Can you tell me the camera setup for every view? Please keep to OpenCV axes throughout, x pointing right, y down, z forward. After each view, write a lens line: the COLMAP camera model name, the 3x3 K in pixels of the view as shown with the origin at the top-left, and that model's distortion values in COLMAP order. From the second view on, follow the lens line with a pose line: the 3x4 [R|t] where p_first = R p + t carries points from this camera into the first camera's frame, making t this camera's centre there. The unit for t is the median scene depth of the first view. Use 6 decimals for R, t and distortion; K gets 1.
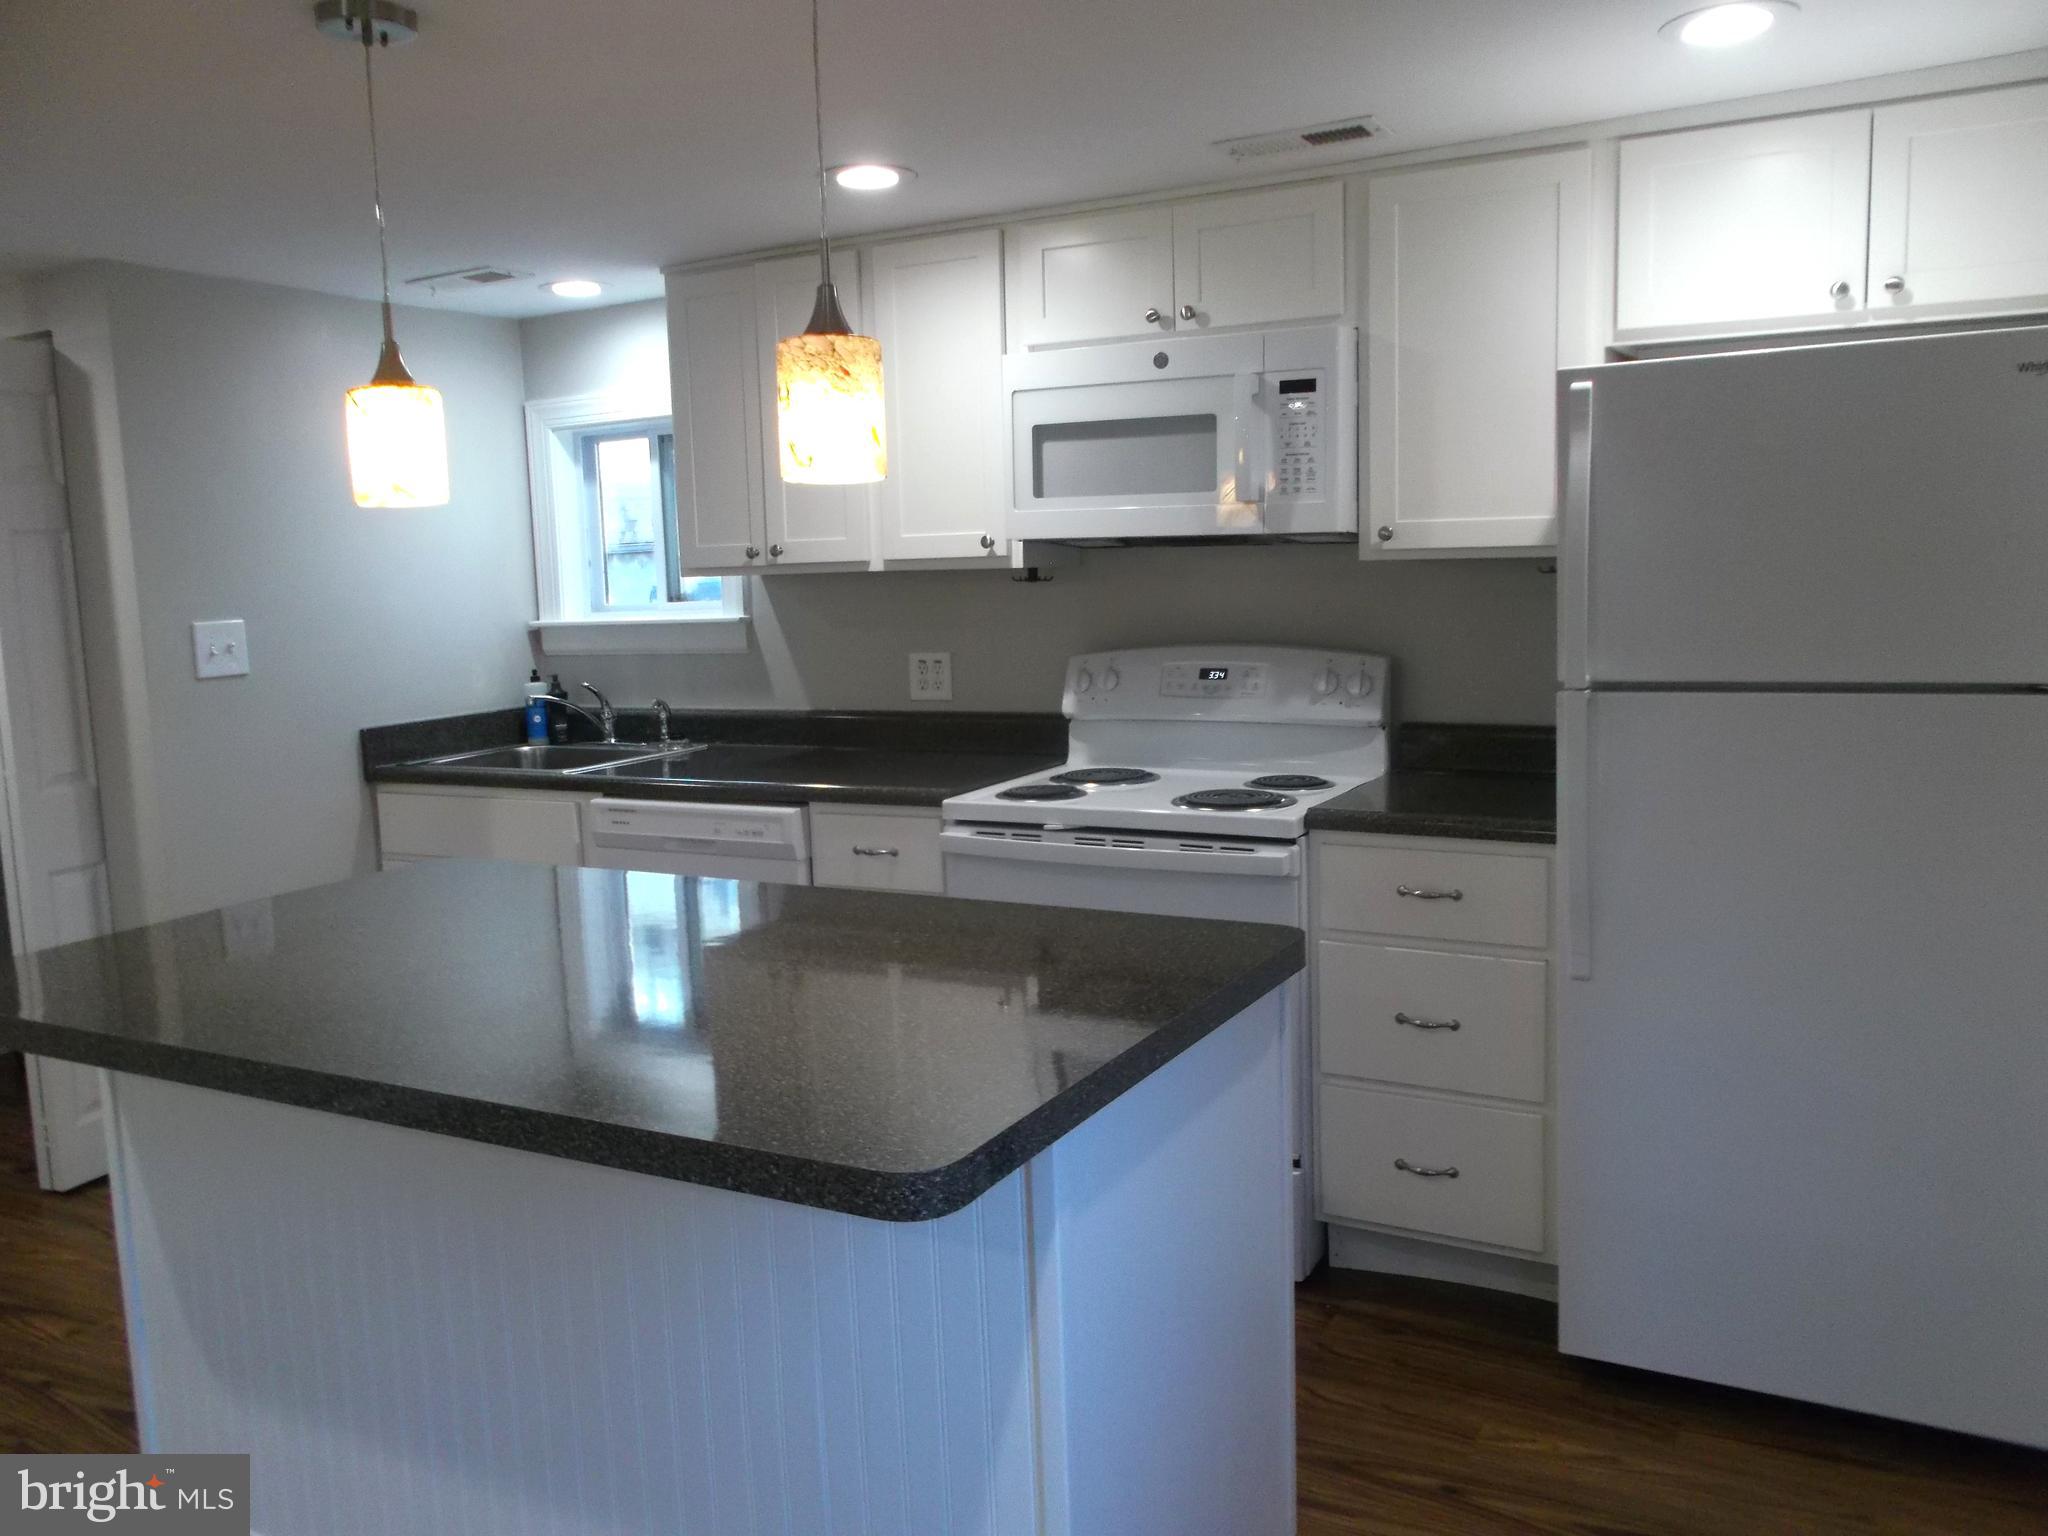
lens RADIAL K [[1561.3, 0, 1024.0], [0, 1561.3, 768.0], [0, 0, 1]] dist [0.001155, -0.001591]
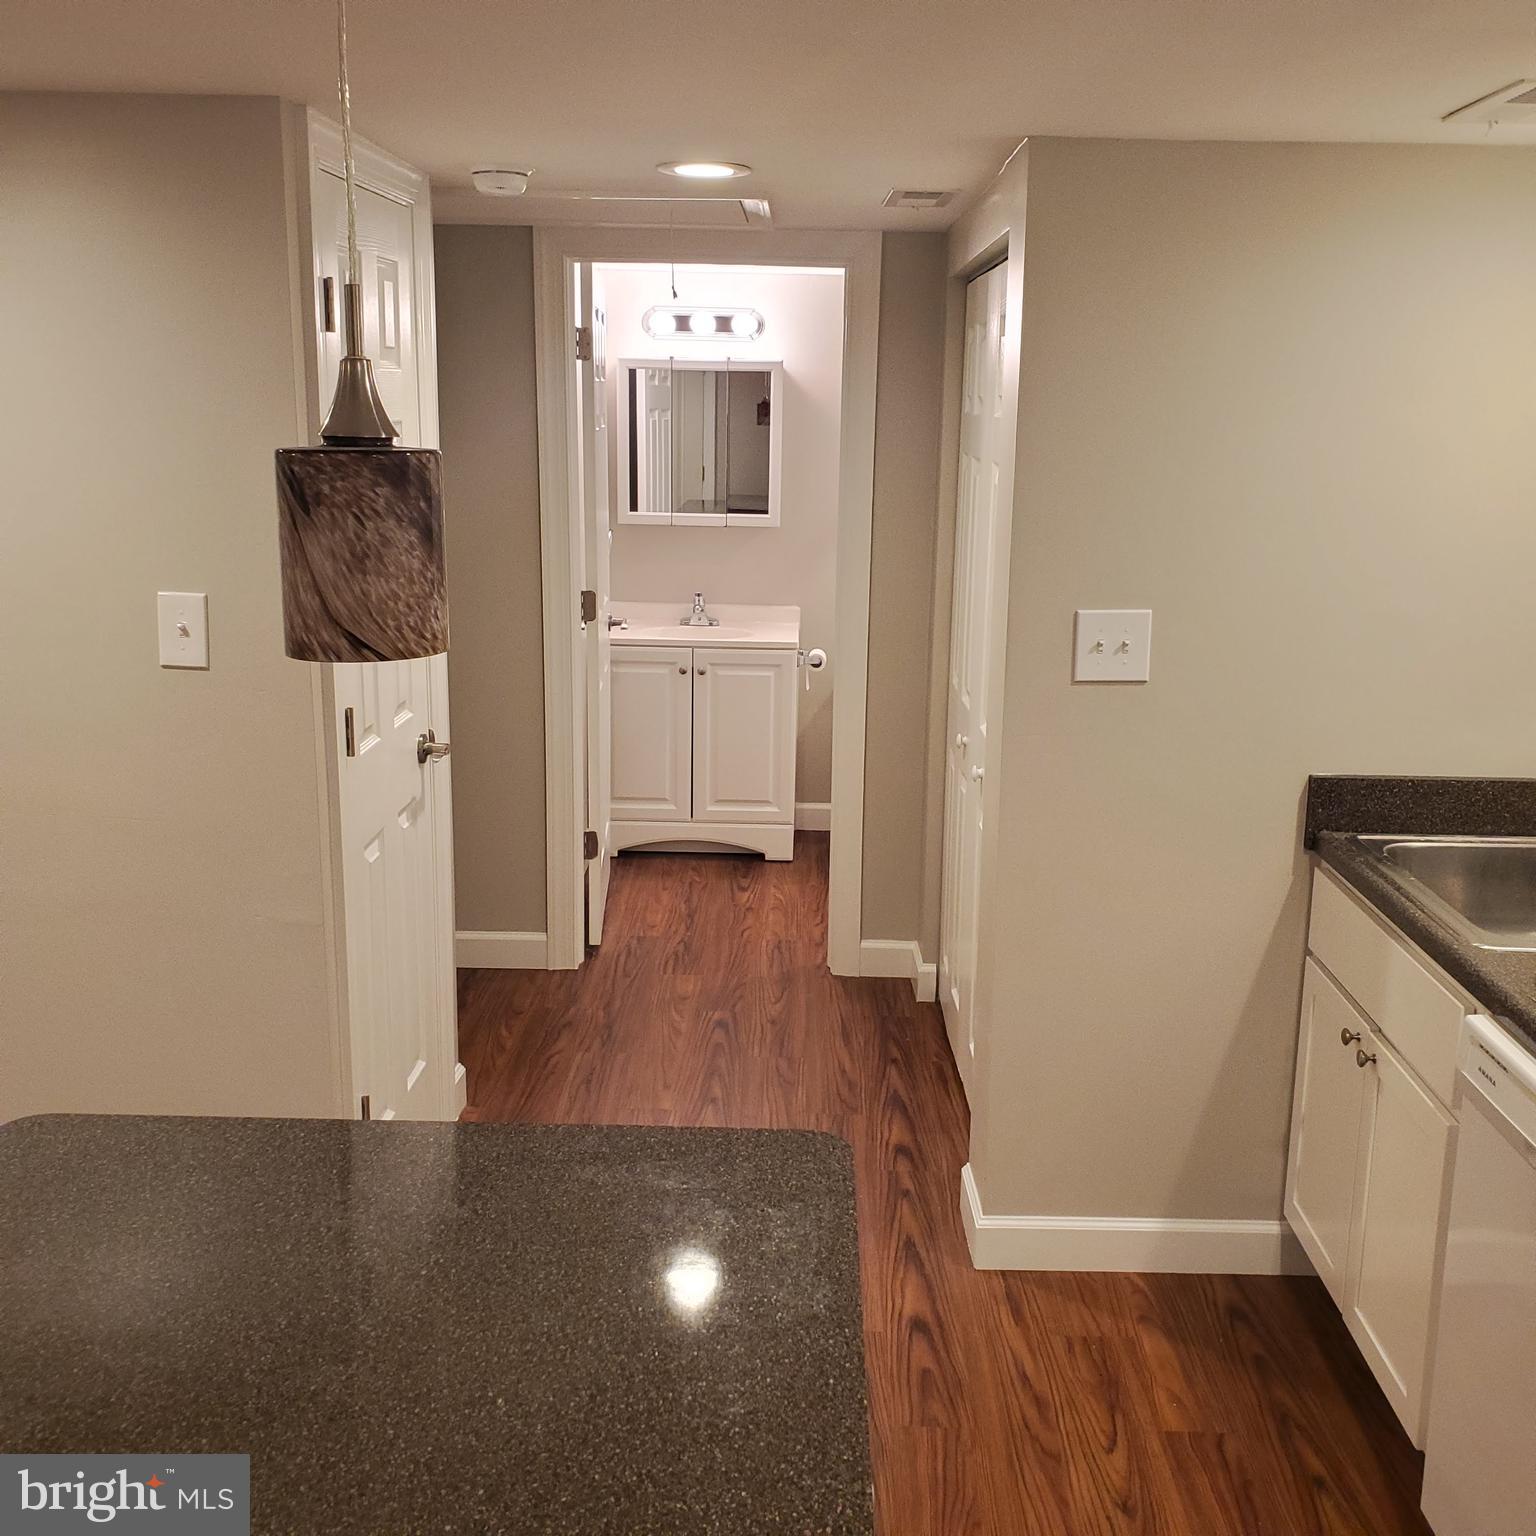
lens RADIAL K [[1617.3, 0, 768.0], [0, 1617.3, 768.0], [0, 0, 1]] dist [0.073273, -0.005746]
pose [[0.442045, 0.243704, -0.863253, 0.115516], [-0.147098, 0.969051, 0.198247, -0.159827], [0.884850, 0.039349, 0.464212, 0.515756]]
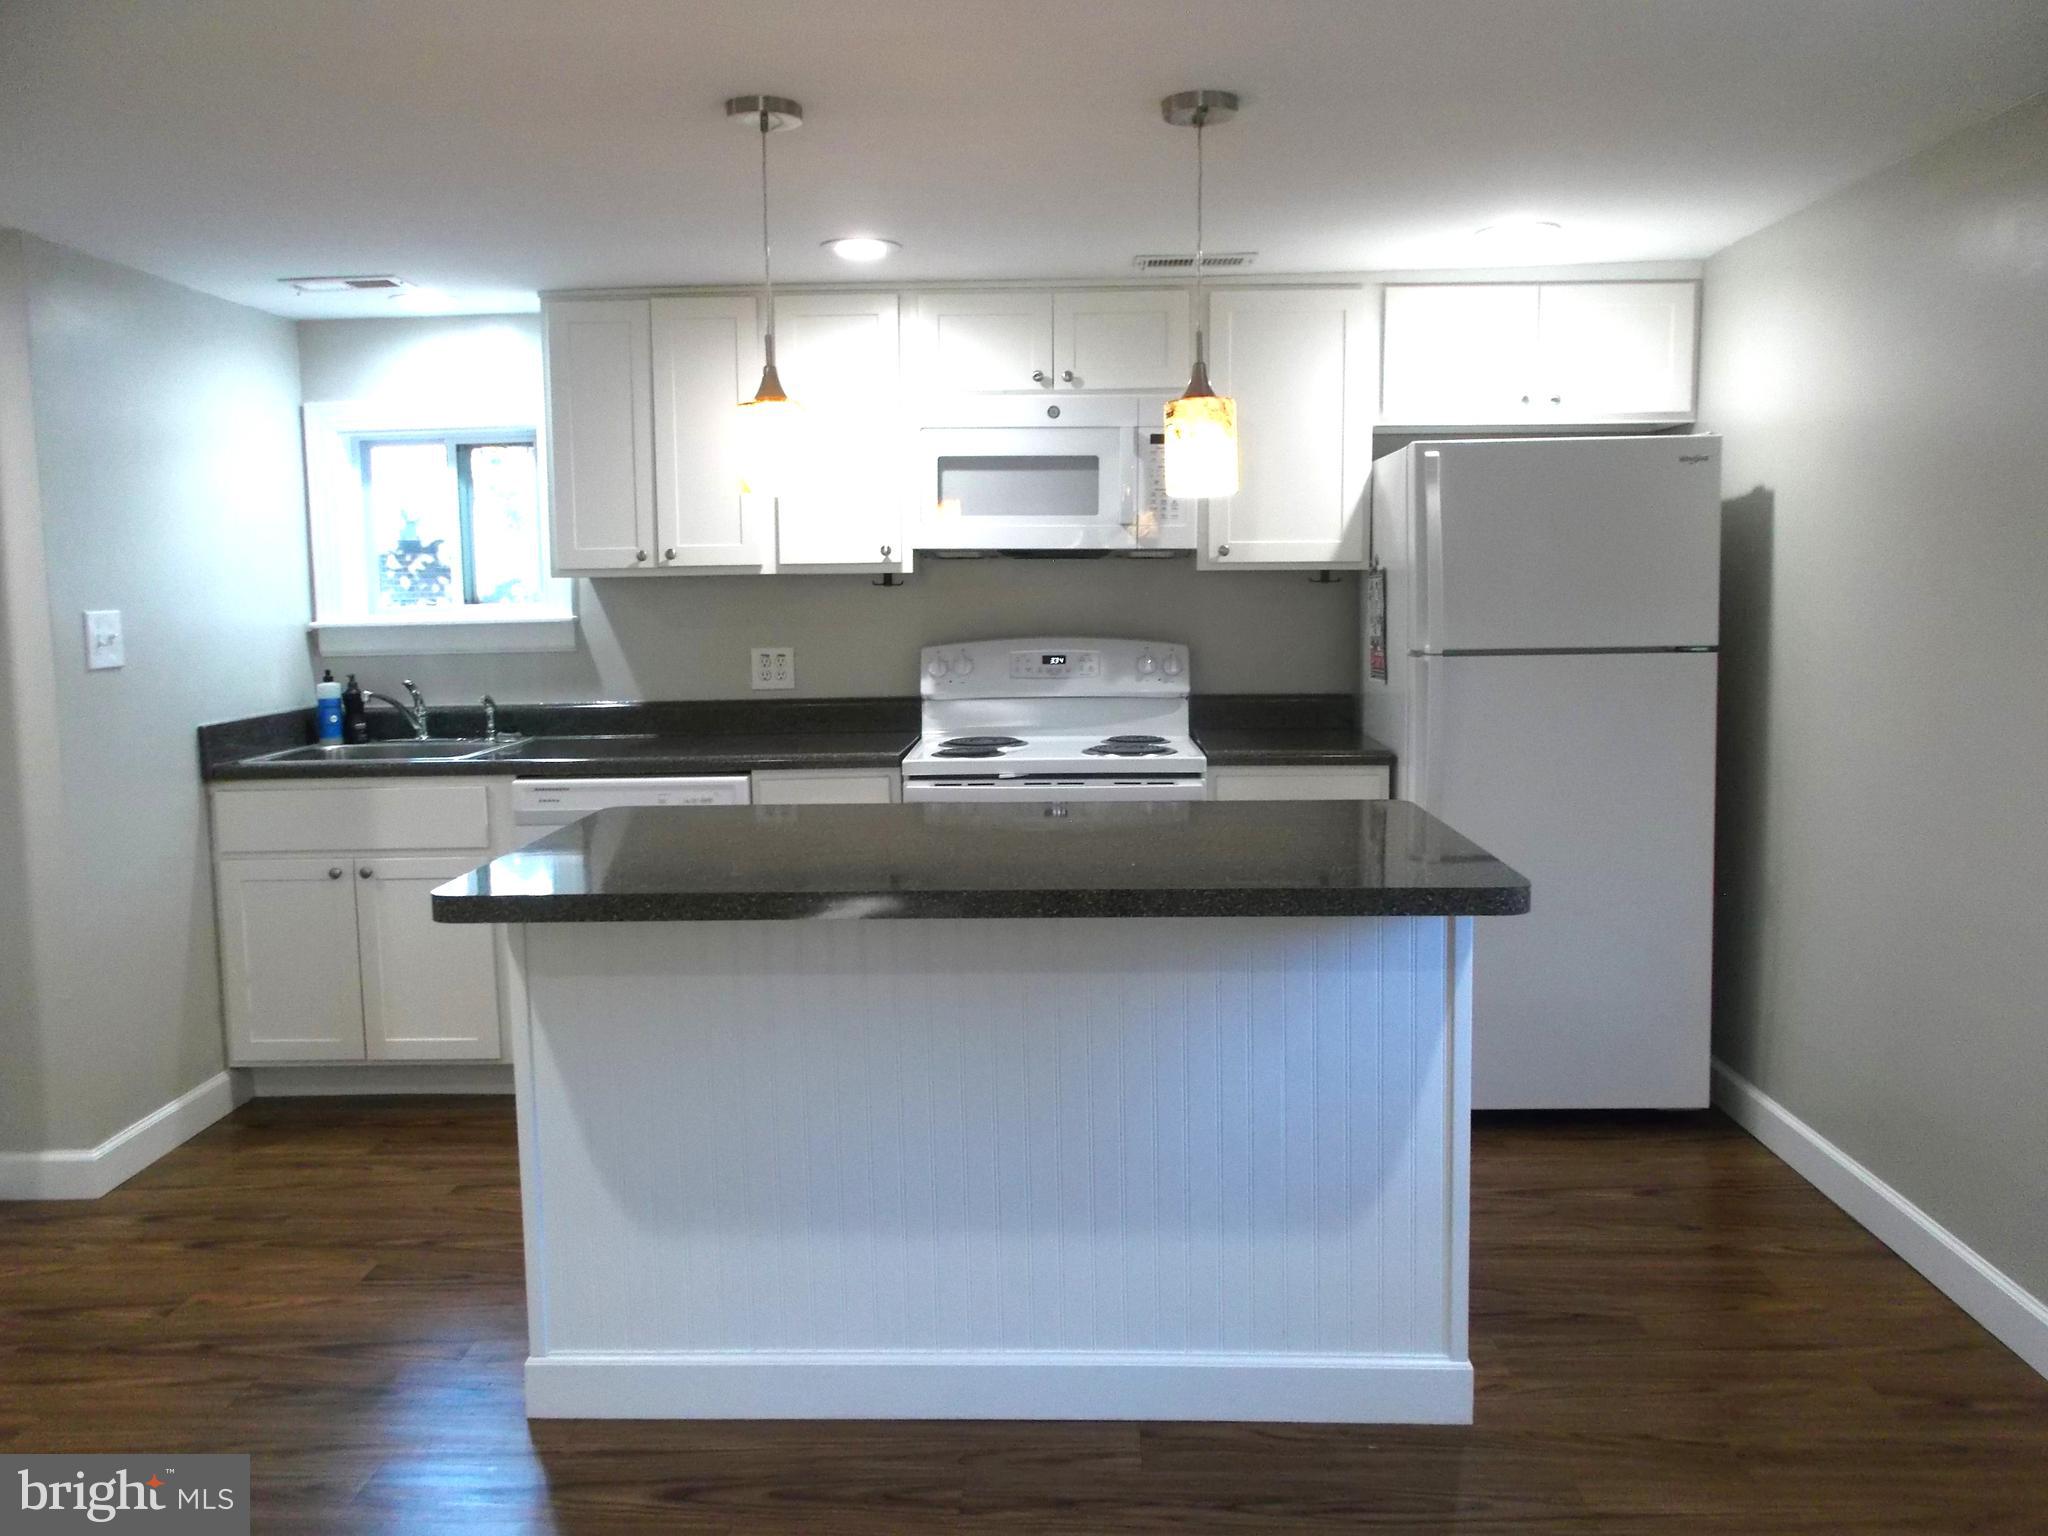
lens RADIAL K [[1556.8, 0, 1026.2], [0, 1556.8, 806.3], [0, 0, 1]] dist [-0.063441, 0.180130]
pose [[0.896451, -0.044079, 0.440945, -0.460085], [0.043749, 0.998983, 0.010920, 0.043645], [-0.440978, 0.009502, 0.897468, -0.120347]]
